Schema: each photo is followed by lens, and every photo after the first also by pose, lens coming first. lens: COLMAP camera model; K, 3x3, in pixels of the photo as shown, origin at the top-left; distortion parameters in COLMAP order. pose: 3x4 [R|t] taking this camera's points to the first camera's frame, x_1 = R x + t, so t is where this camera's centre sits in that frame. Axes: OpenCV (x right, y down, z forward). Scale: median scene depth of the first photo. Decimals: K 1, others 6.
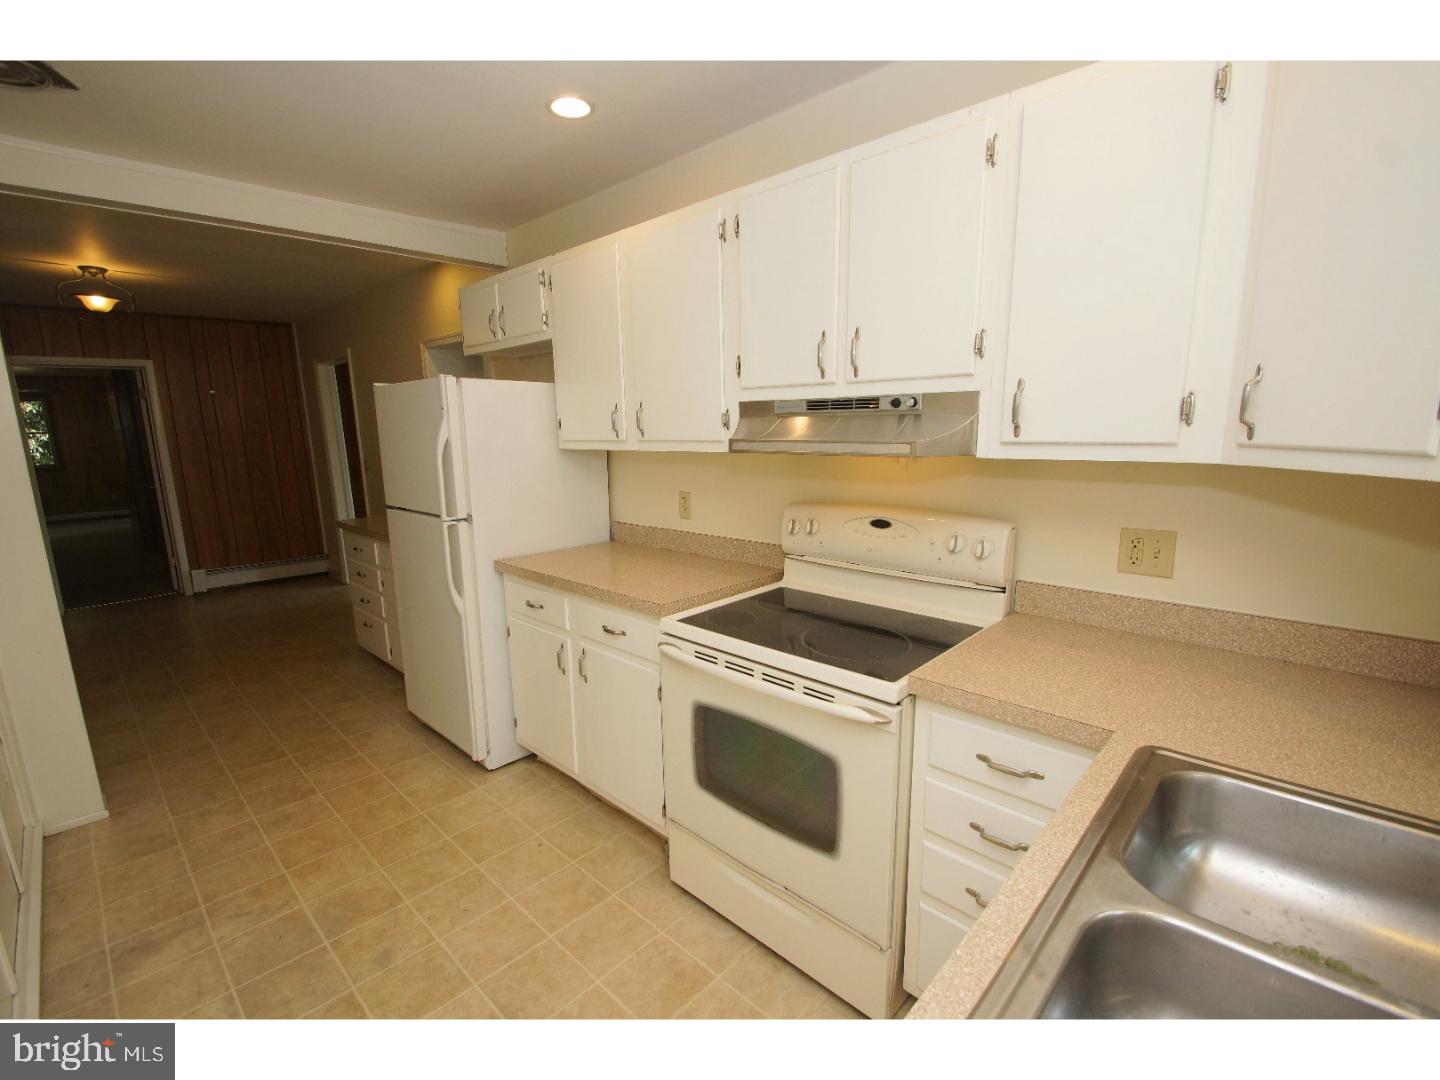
lens RADIAL K [[630.7, 0, 720.0], [0, 630.7, 540.0], [0, 0, 1]] dist [-0.024382, -0.000060]
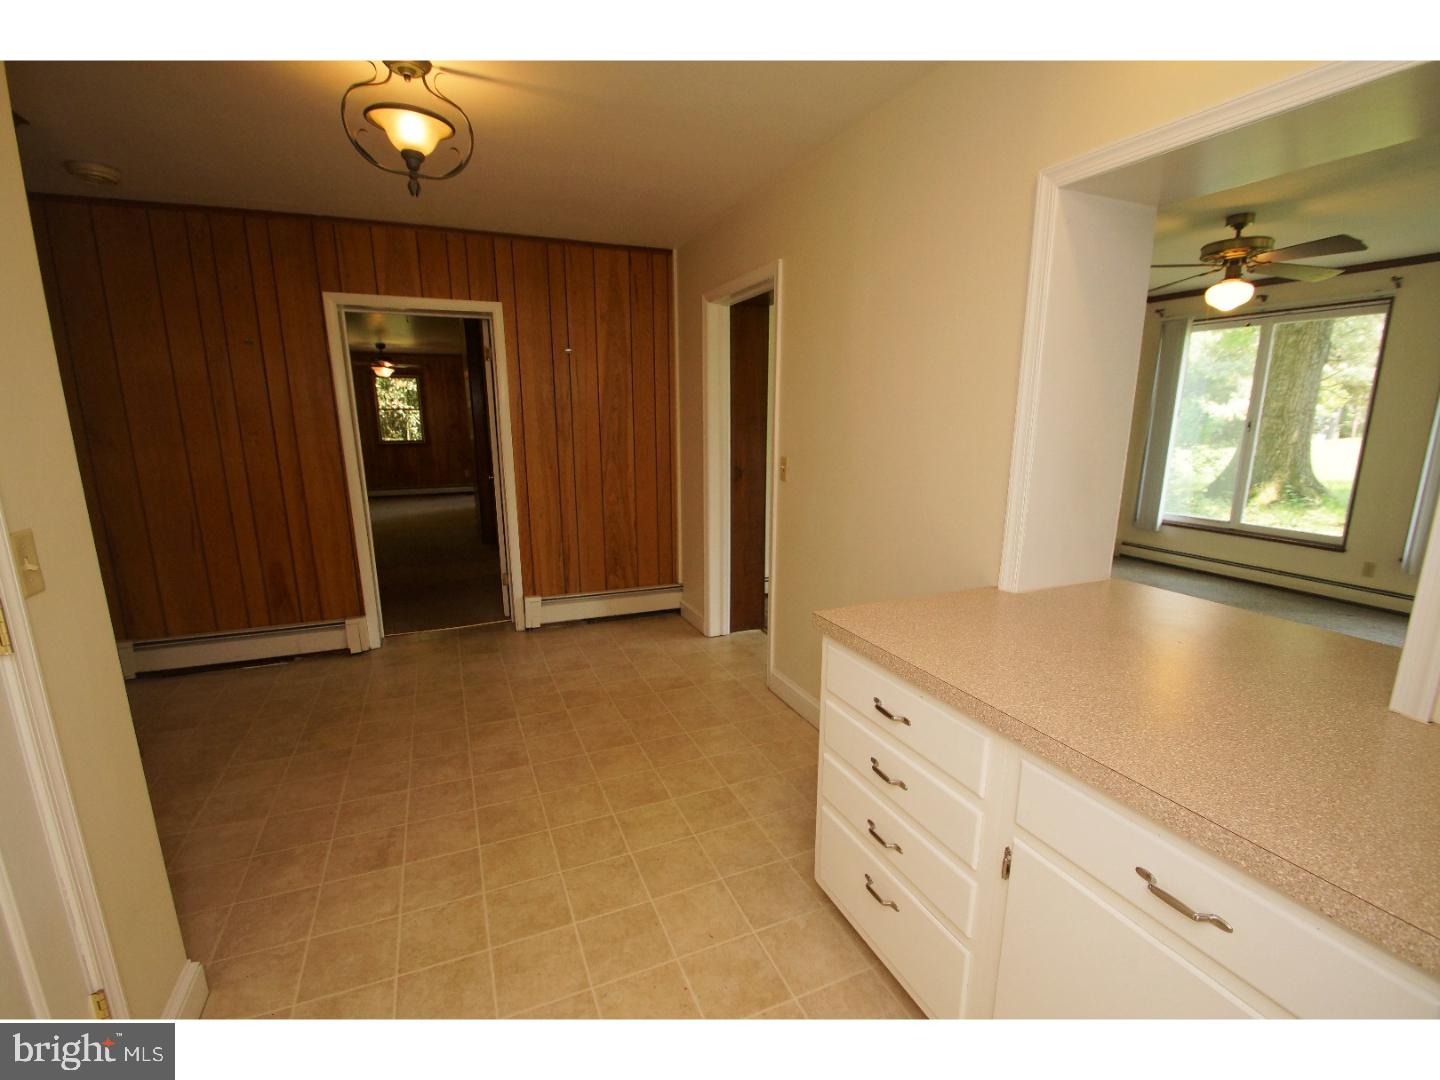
lens RADIAL K [[630.7, 0, 720.0], [0, 630.7, 540.0], [0, 0, 1]] dist [-0.024382, -0.000060]
pose [[0.916811, 0.094712, -0.387926, -0.359425], [-0.086392, 0.995502, 0.038876, -0.066148], [0.389863, -0.002128, 0.920870, 0.404557]]
